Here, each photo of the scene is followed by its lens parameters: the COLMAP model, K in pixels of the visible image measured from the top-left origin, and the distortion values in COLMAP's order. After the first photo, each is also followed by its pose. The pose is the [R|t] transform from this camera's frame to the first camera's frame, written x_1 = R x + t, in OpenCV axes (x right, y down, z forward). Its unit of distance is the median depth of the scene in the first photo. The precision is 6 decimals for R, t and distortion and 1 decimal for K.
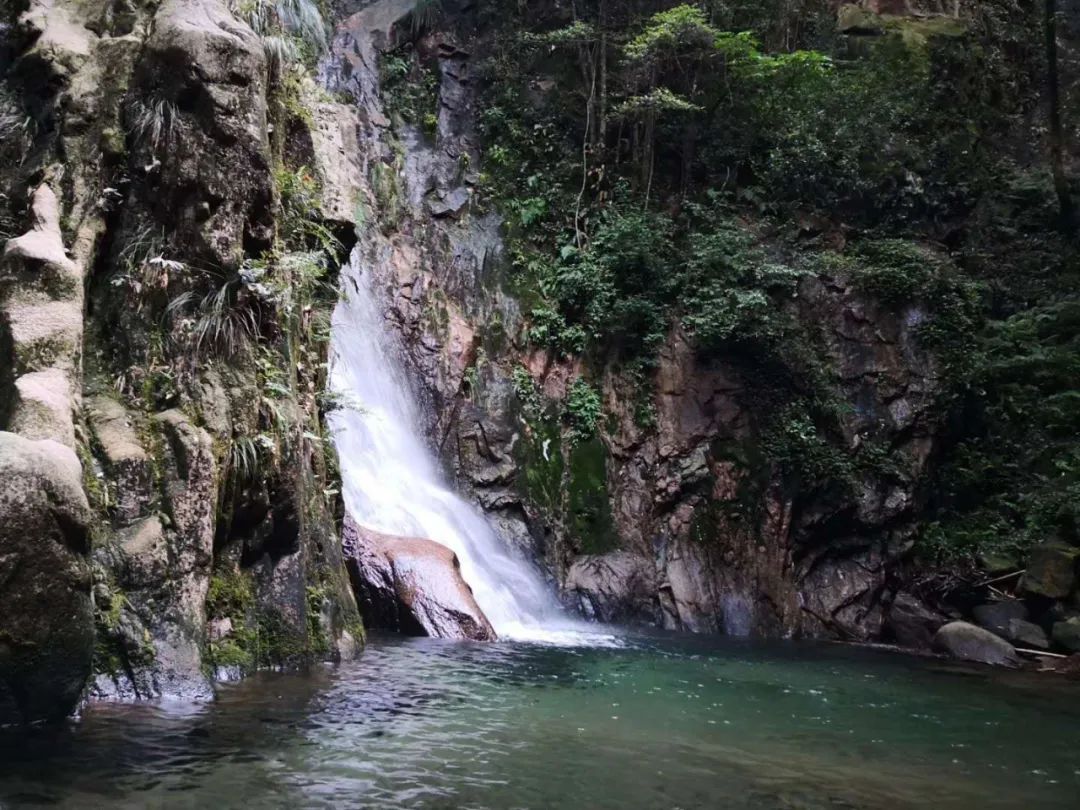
lens RADIAL K [[846.8, 0, 540.9], [0, 846.8, 401.9], [0, 0, 1]] dist [-0.015261, 0.000758]
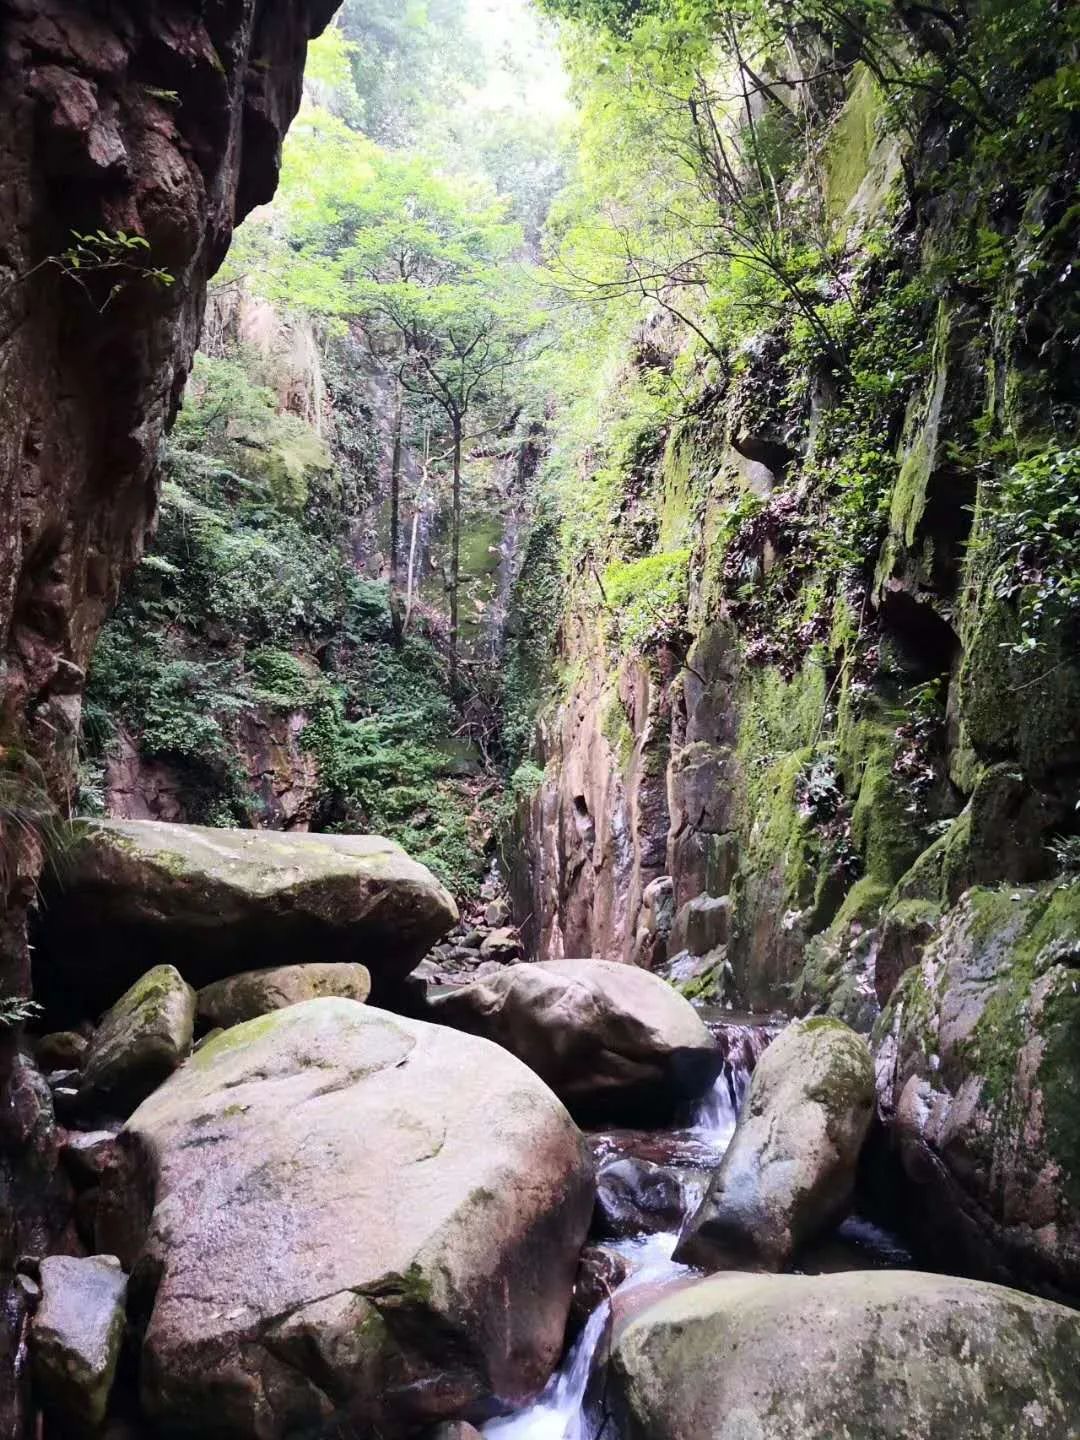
lens RADIAL K [[1129.1, 0, 540.8], [0, 1129.1, 722.0], [0, 0, 1]] dist [-0.015261, 0.000758]
pose [[0.735677, 0.044974, 0.675838, -0.411423], [-0.051068, 0.998636, -0.010865, -0.103065], [-0.675405, -0.026520, 0.736970, -0.453923]]
